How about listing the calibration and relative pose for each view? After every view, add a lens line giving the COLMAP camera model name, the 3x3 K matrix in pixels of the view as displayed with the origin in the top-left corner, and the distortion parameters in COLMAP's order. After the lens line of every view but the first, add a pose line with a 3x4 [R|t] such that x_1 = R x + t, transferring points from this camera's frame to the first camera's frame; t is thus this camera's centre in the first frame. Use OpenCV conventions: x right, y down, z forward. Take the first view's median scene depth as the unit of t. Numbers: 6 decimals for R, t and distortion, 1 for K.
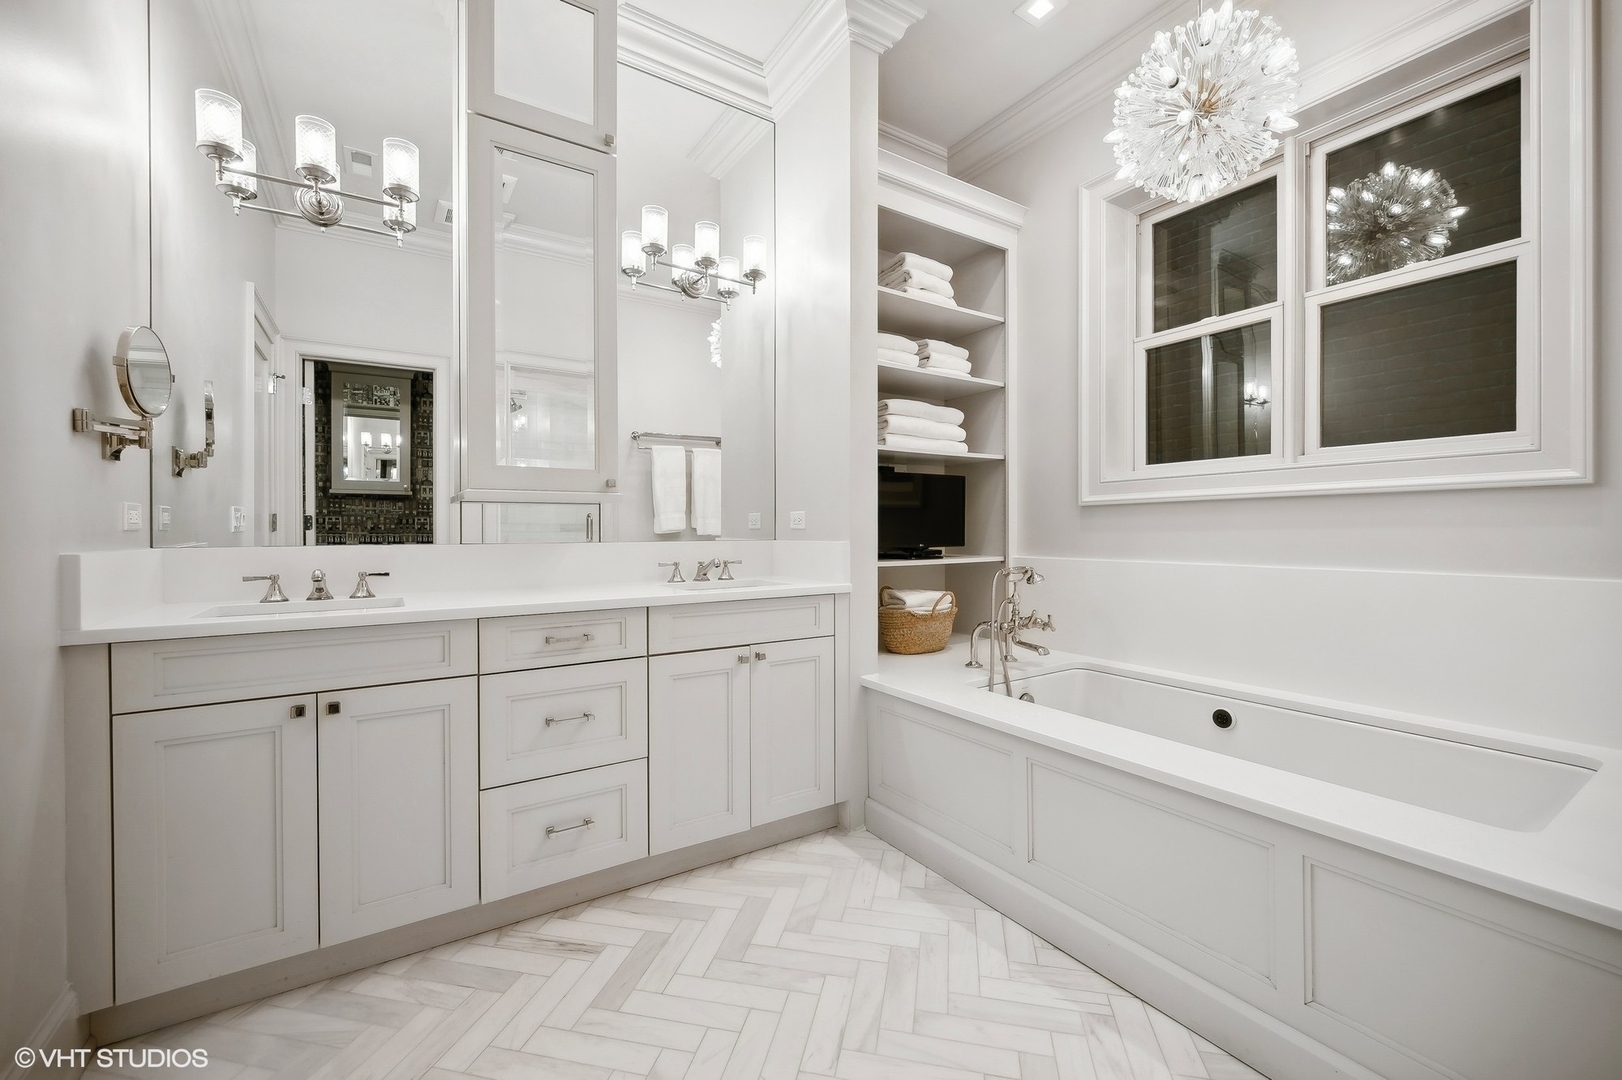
lens RADIAL K [[655.4, 0, 814.7], [0, 655.4, 535.2], [0, 0, 1]] dist [-0.001886, -0.000660]
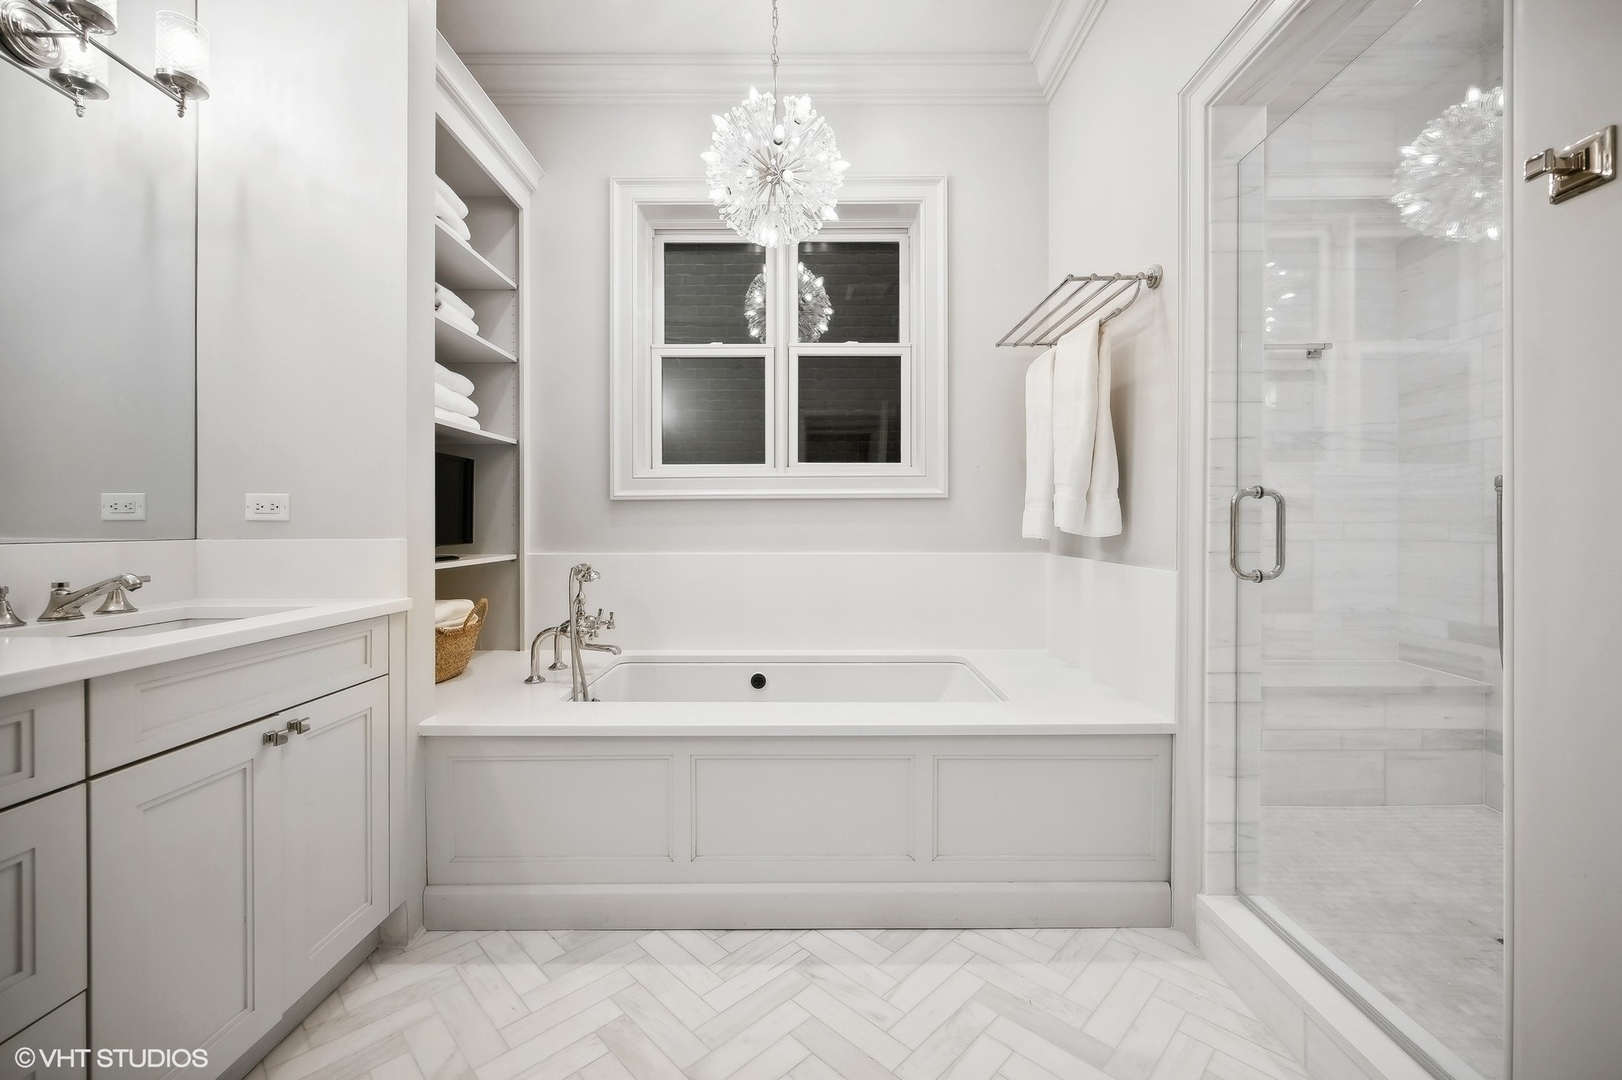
lens RADIAL K [[655.4, 0, 812.5], [0, 655.4, 530.0], [0, 0, 1]] dist [-0.001886, -0.000660]
pose [[0.544826, -0.002561, 0.838545, -0.311001], [0.005138, 0.999987, -0.000284, 0.002838], [-0.838533, 0.004463, 0.544832, 0.243776]]
